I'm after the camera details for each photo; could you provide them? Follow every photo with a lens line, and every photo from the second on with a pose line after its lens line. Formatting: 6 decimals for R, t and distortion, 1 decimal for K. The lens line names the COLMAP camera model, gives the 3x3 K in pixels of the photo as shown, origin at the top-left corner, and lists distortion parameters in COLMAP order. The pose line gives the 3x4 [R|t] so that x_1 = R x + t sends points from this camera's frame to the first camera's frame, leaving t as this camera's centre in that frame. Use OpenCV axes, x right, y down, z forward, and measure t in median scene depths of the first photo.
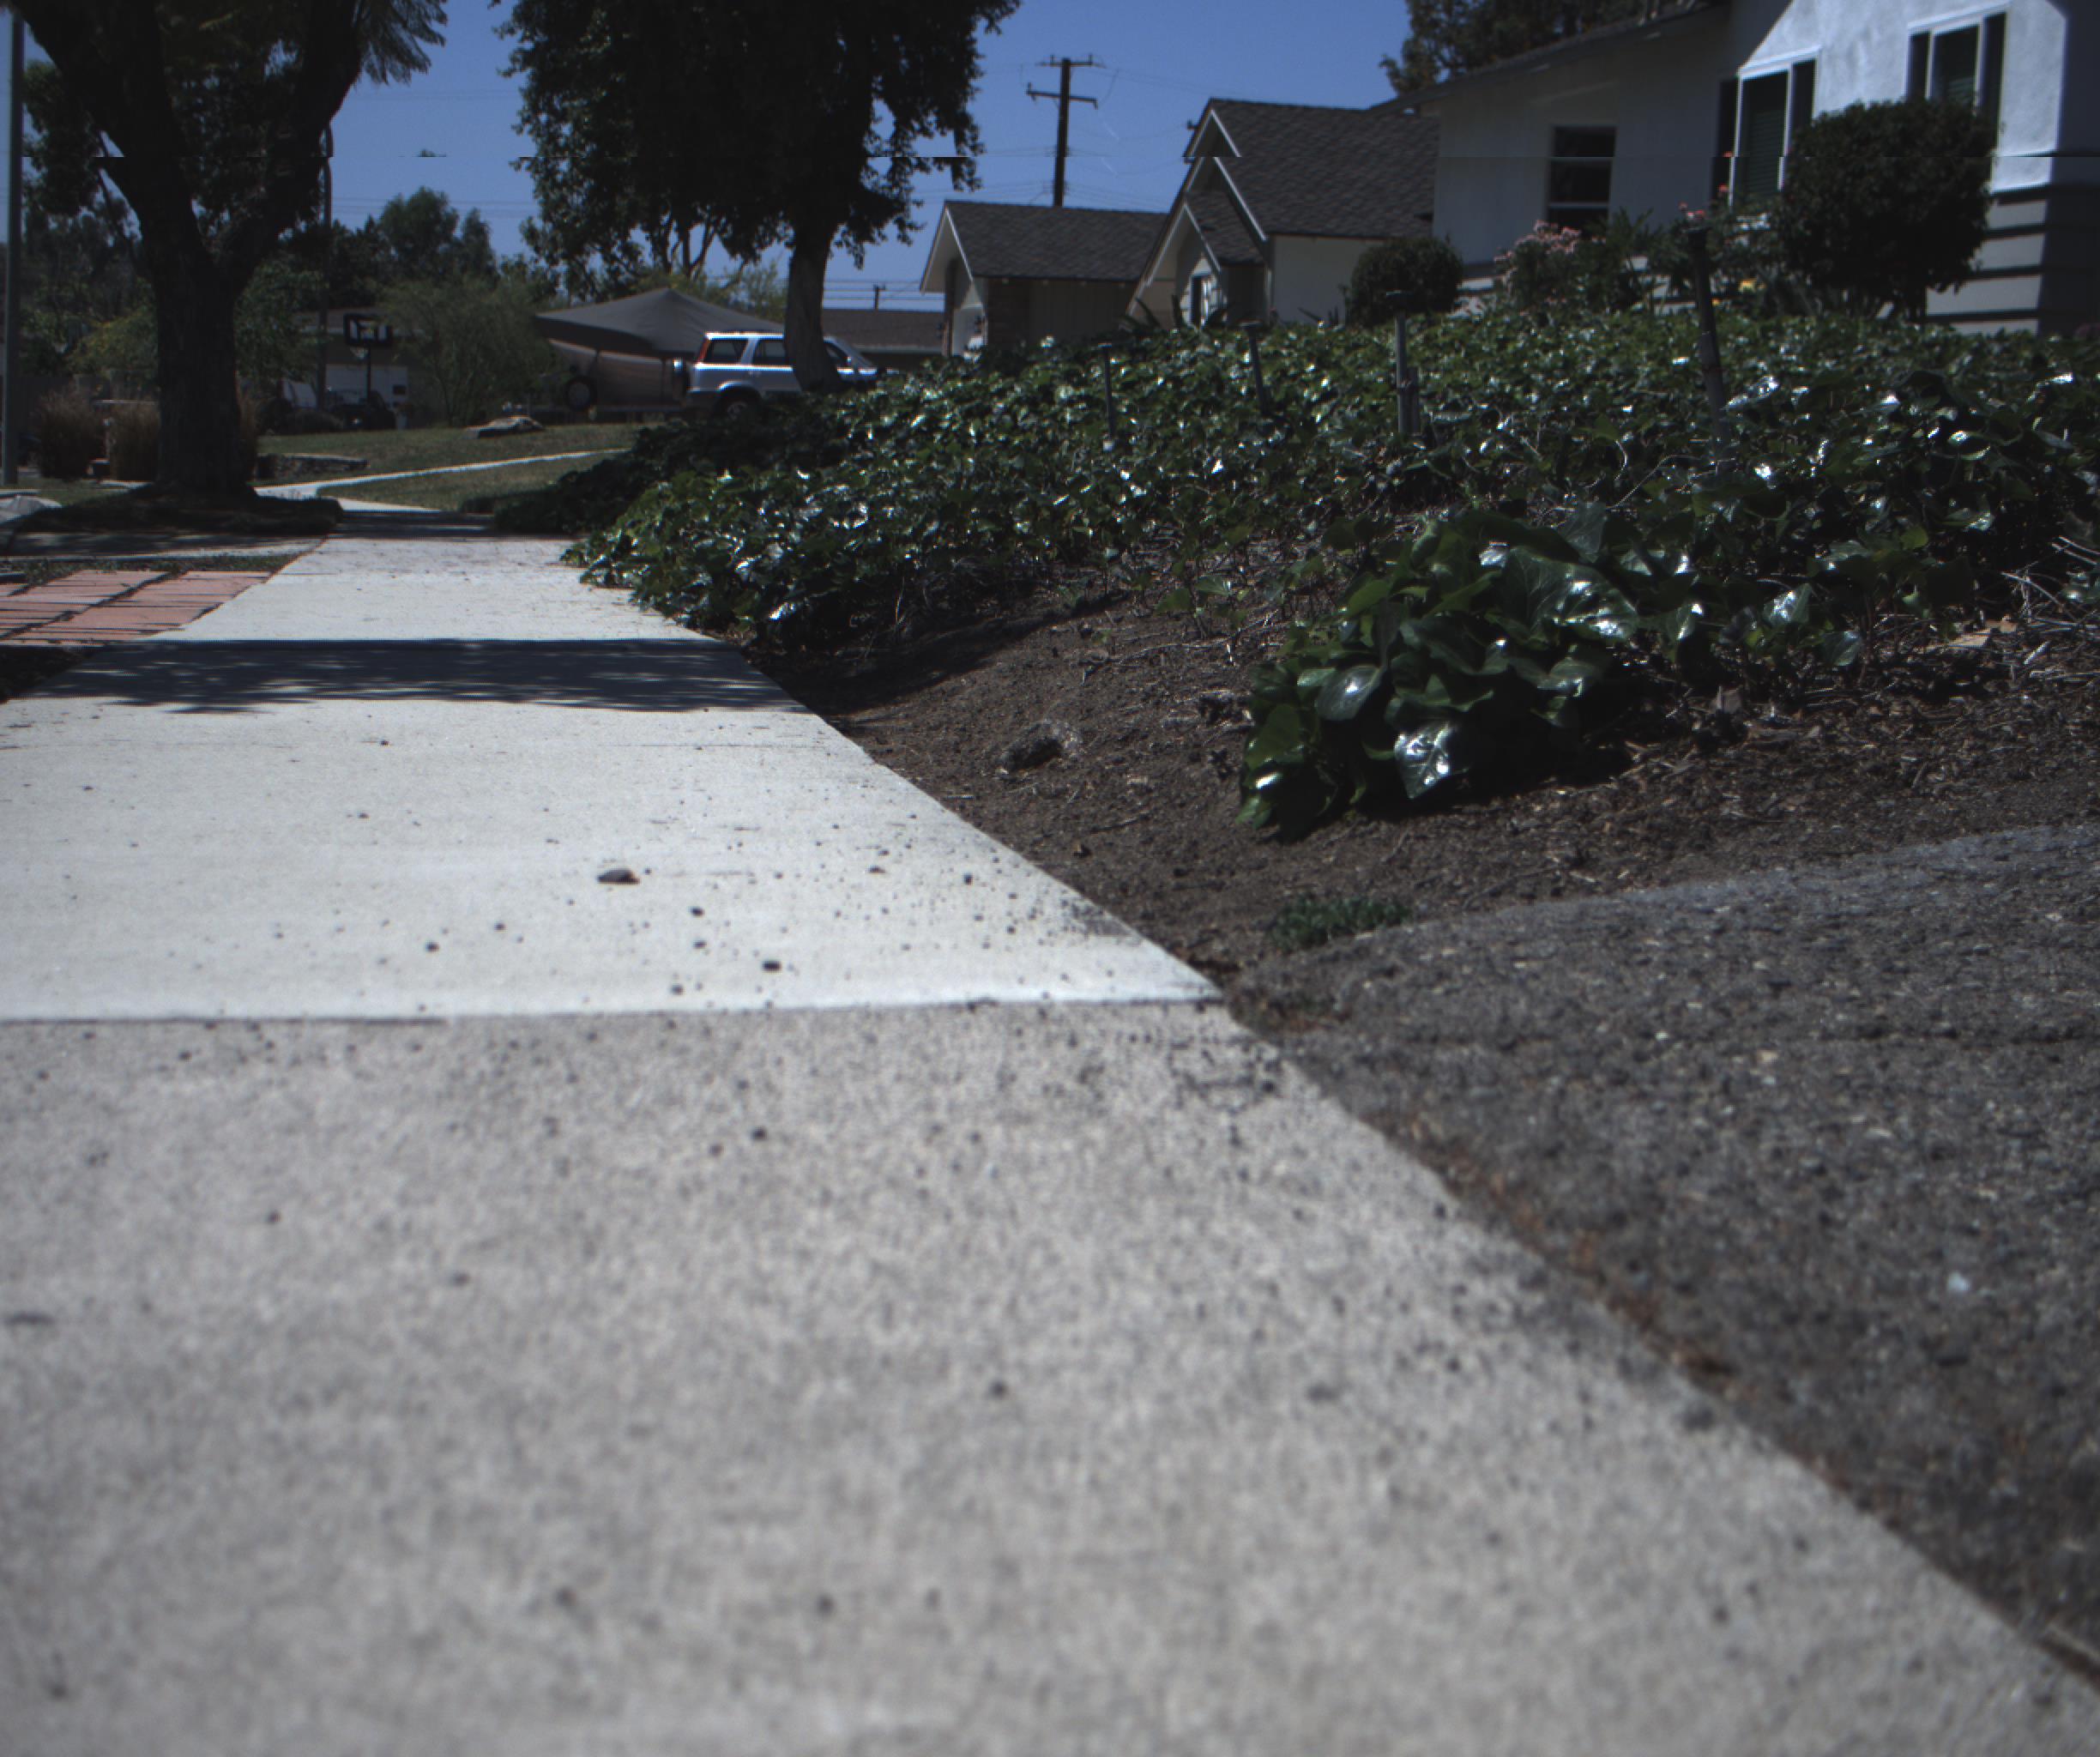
lens RADIAL K [[3969.0, 0, 1050.0], [0, 3969.0, 878.5], [0, 0, 1]] dist [-0.180210, 0.884686]
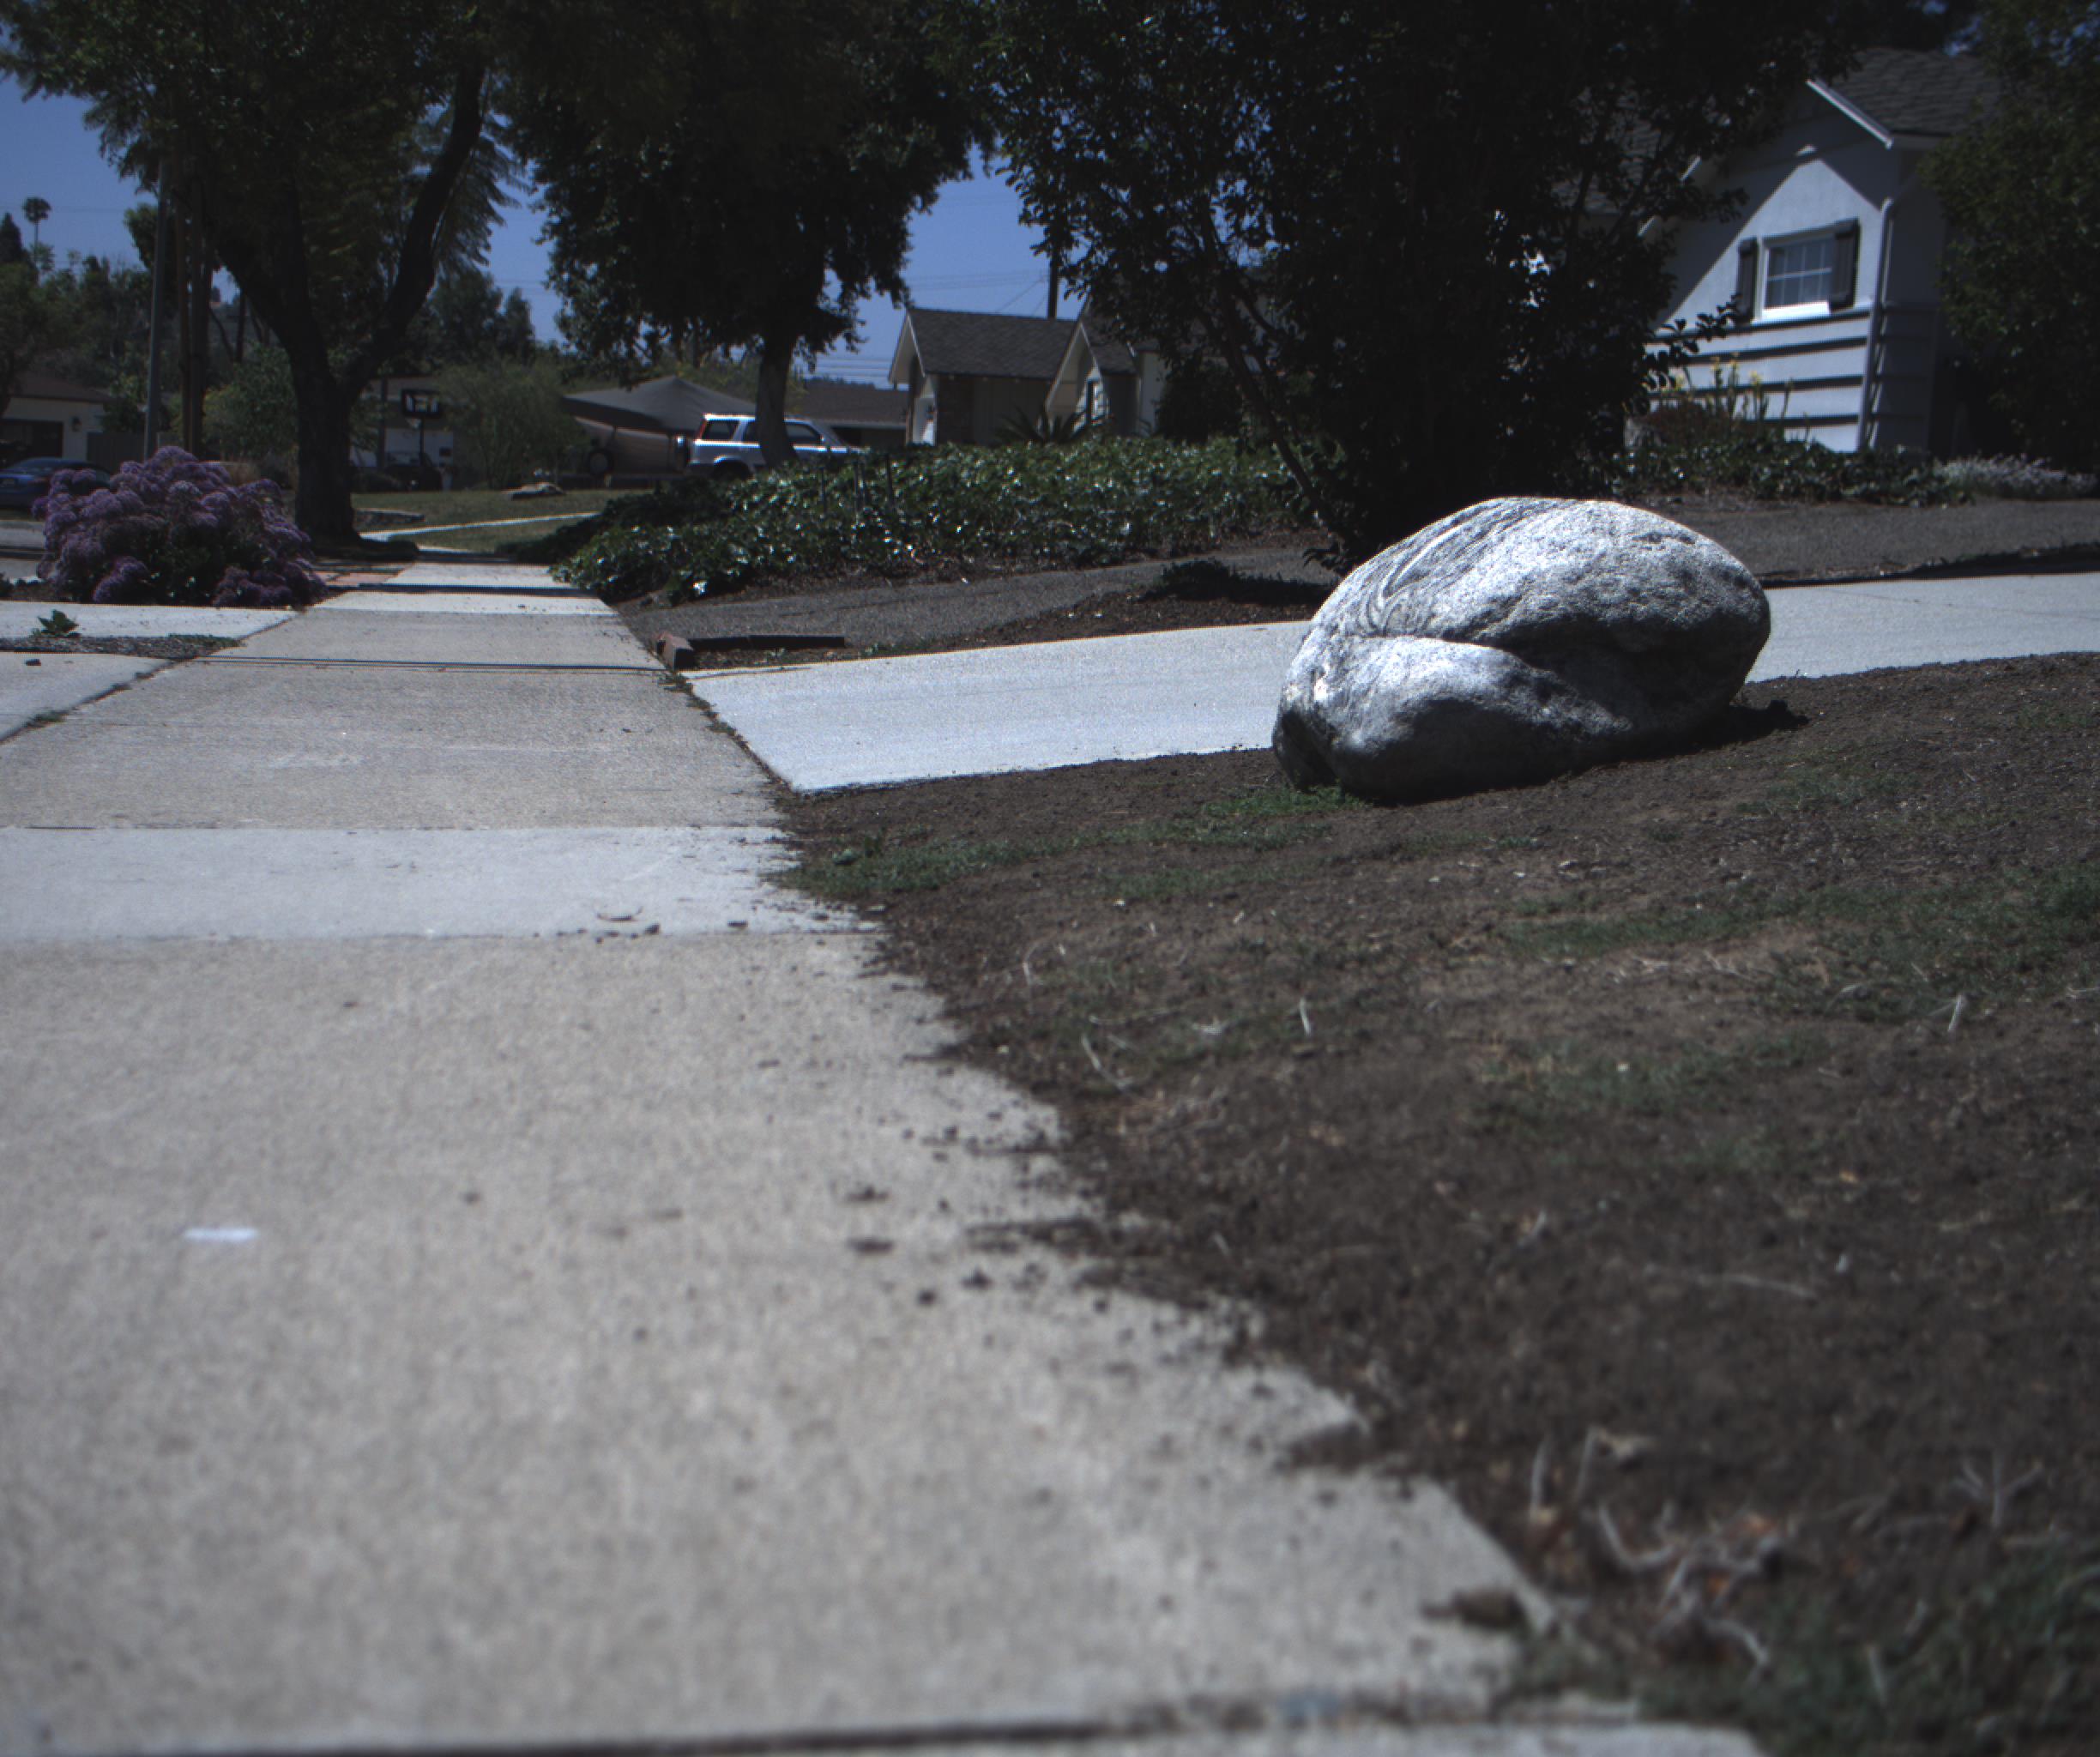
lens RADIAL K [[3969.0, 0, 1050.0], [0, 3969.0, 878.5], [0, 0, 1]] dist [-0.180210, 0.884686]
pose [[0.999761, 0.020403, -0.007865, 0.047109], [-0.020532, 0.999650, -0.016685, 0.032400], [0.007522, 0.016842, 0.999830, -0.309806]]
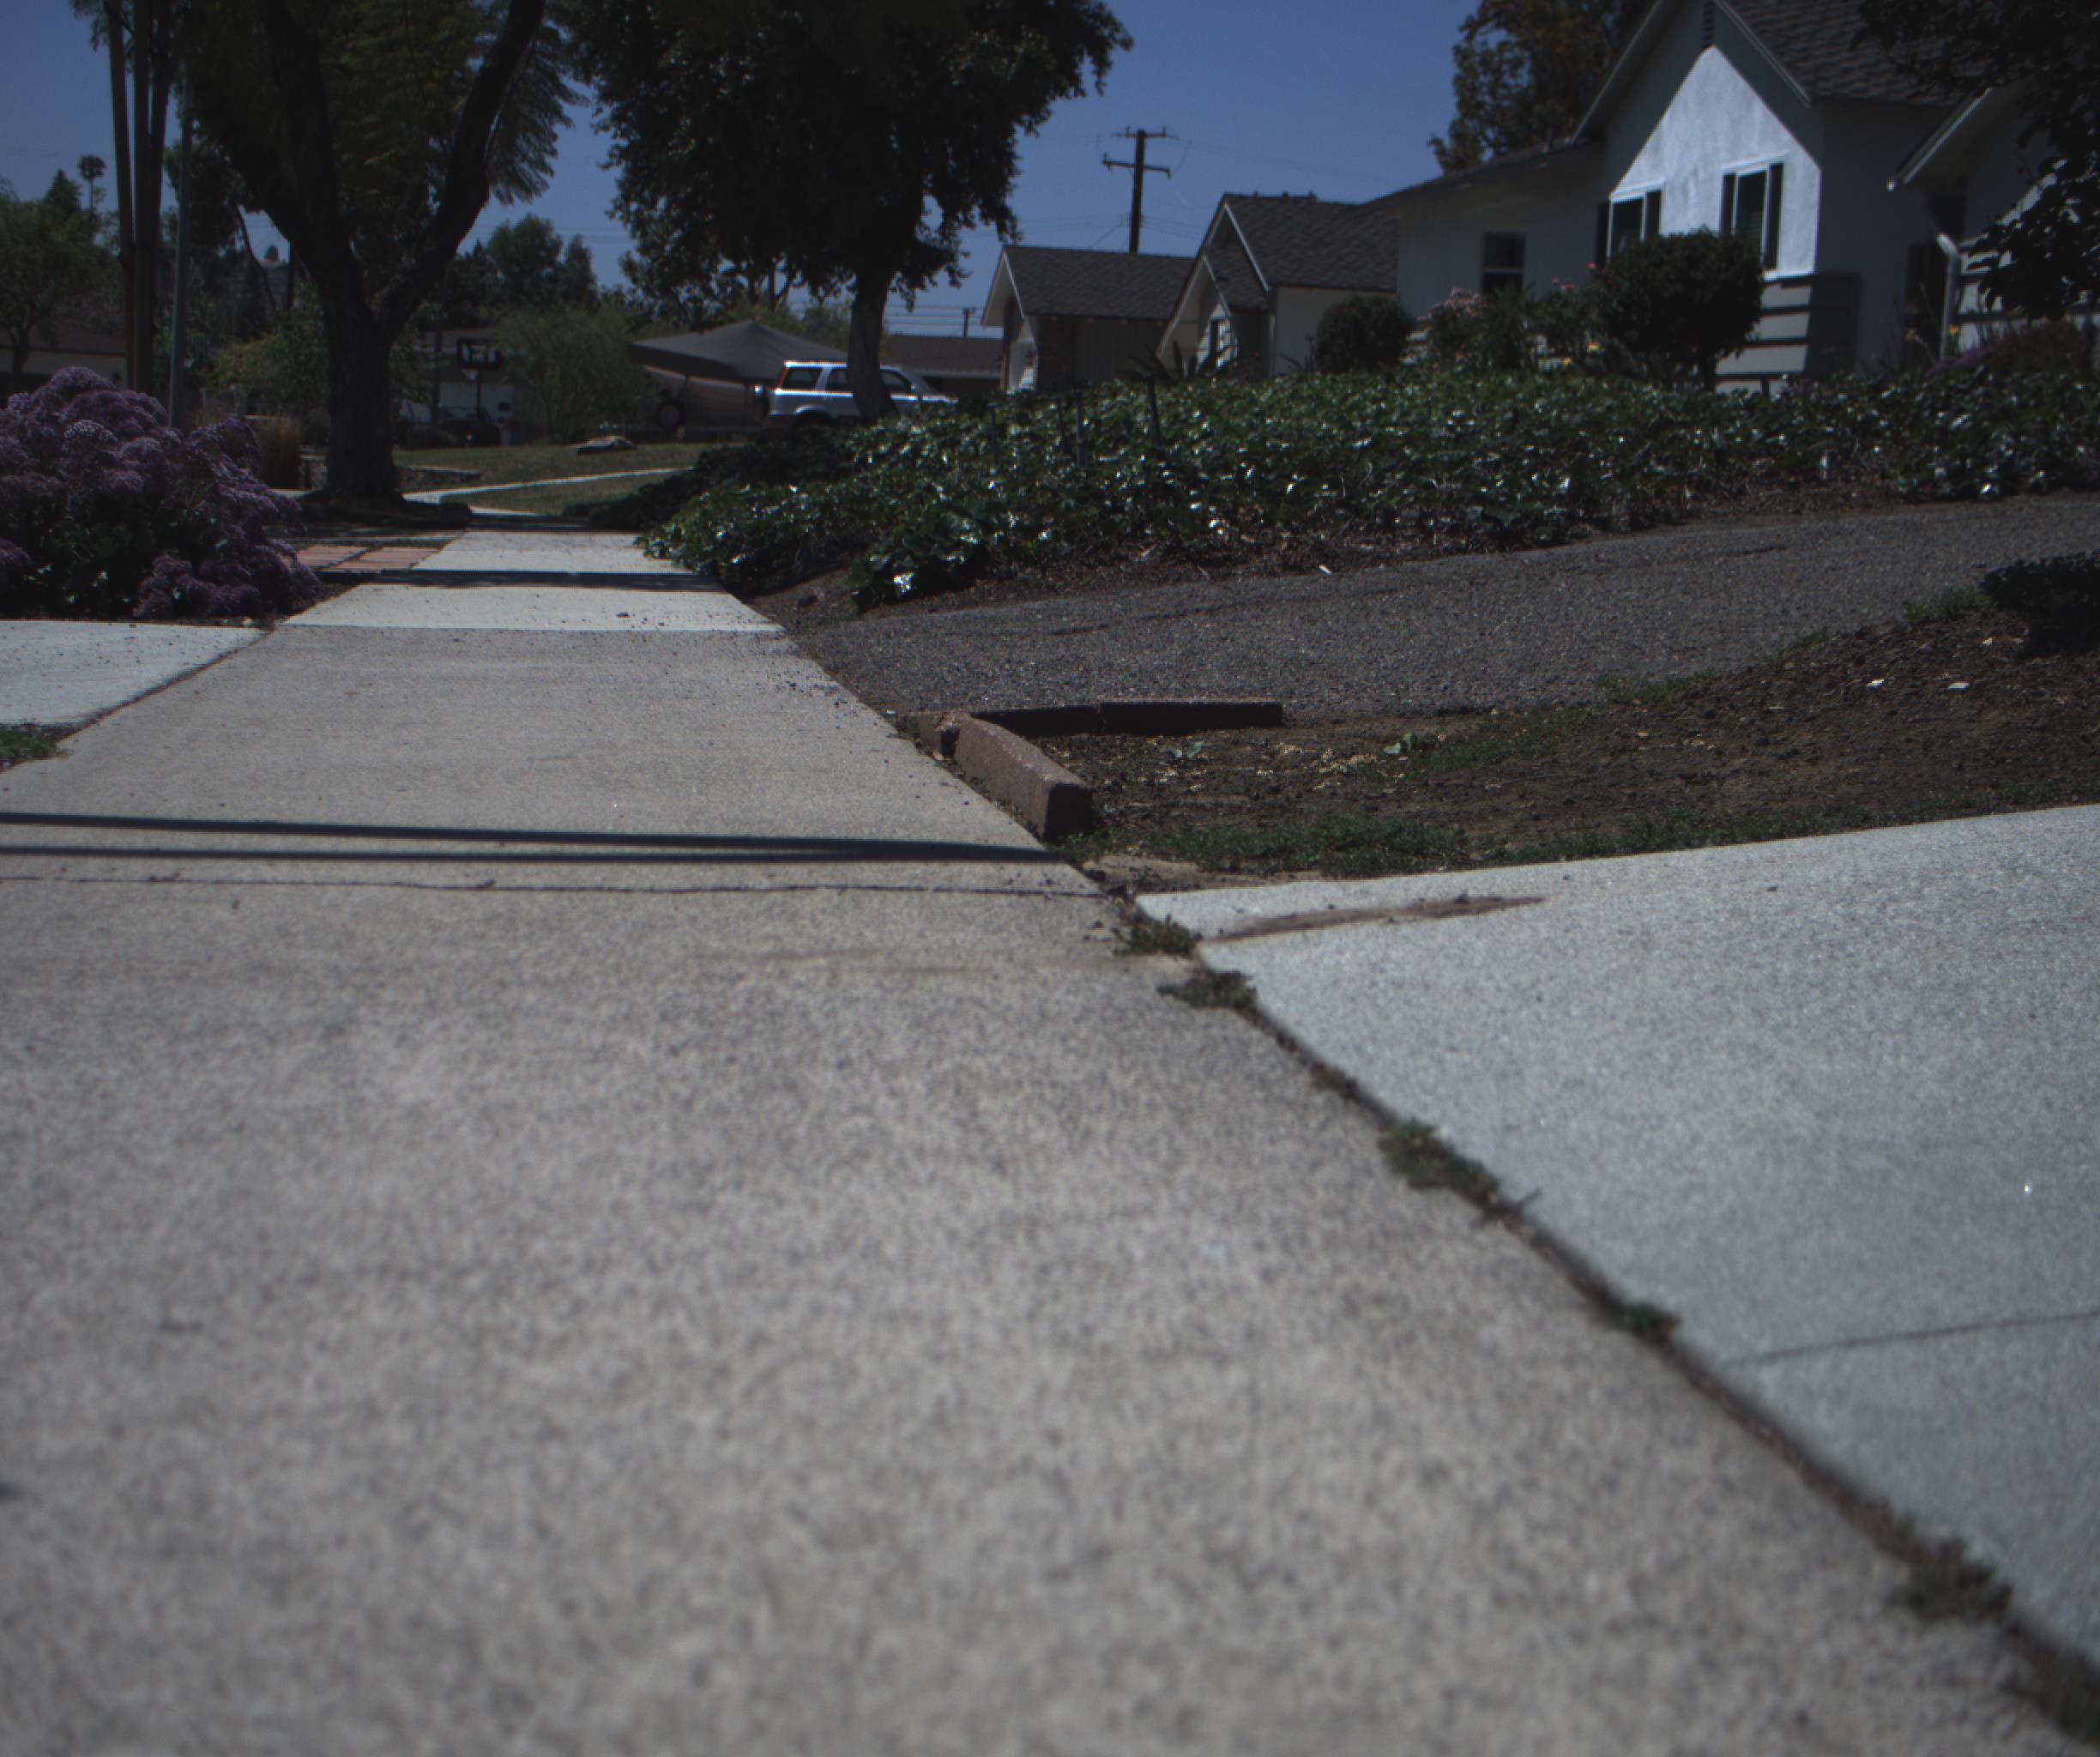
lens RADIAL K [[3969.0, 0, 1050.0], [0, 3969.0, 878.5], [0, 0, 1]] dist [-0.180210, 0.884686]
pose [[0.999617, 0.015077, -0.023215, 0.023688], [-0.015193, 0.999873, -0.004861, 0.017181], [0.023139, 0.005212, 0.999719, -0.164633]]
